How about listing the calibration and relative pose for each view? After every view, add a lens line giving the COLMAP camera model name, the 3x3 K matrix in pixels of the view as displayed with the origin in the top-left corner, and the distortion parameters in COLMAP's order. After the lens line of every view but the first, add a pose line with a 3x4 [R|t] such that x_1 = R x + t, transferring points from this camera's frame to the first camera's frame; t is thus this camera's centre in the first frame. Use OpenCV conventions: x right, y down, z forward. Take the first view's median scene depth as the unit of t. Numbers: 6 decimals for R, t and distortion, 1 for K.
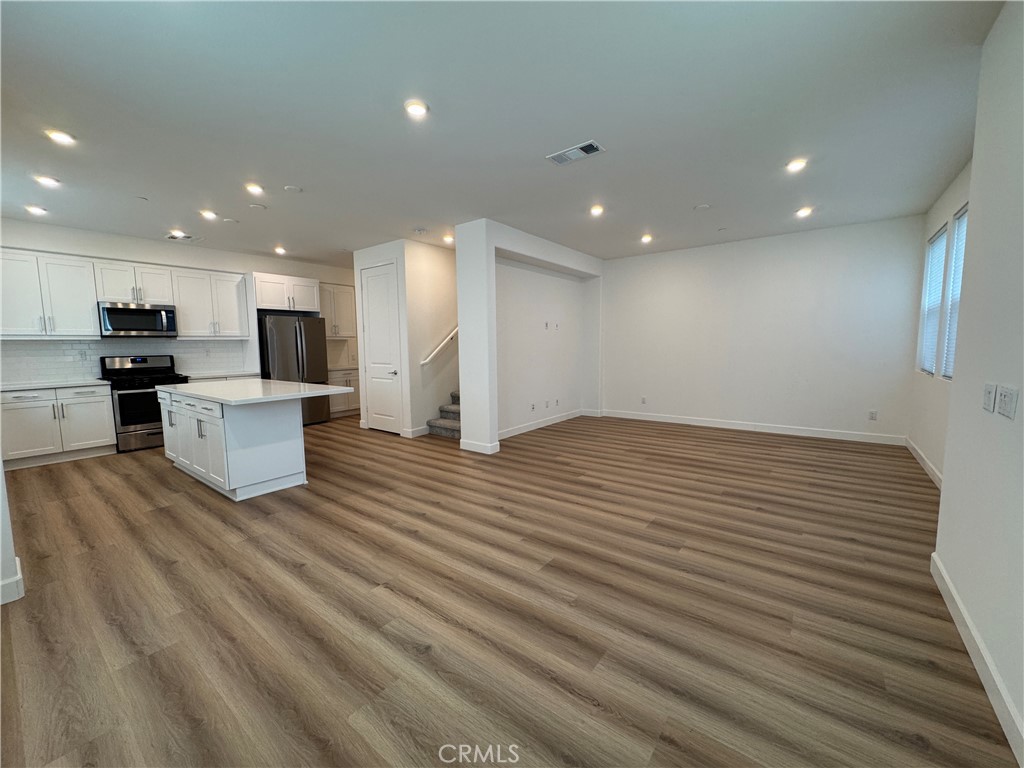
lens RADIAL K [[408.3, 0, 513.5], [0, 408.3, 383.4], [0, 0, 1]] dist [0.004382, 0.000156]
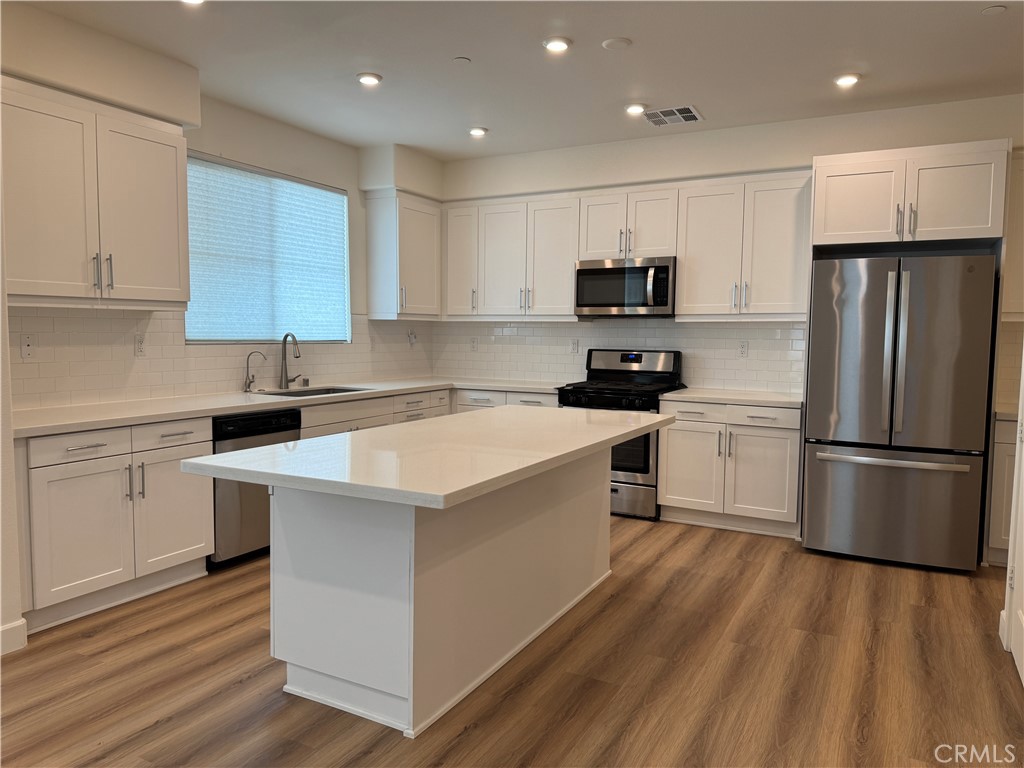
lens RADIAL K [[709.9, 0, 513.0], [0, 709.9, 385.9], [0, 0, 1]] dist [0.008917, -0.000603]
pose [[0.158418, 0.087330, -0.983502, 0.044571], [-0.111910, 0.991250, 0.069992, -0.069395], [0.981010, 0.098976, 0.166805, 0.688967]]
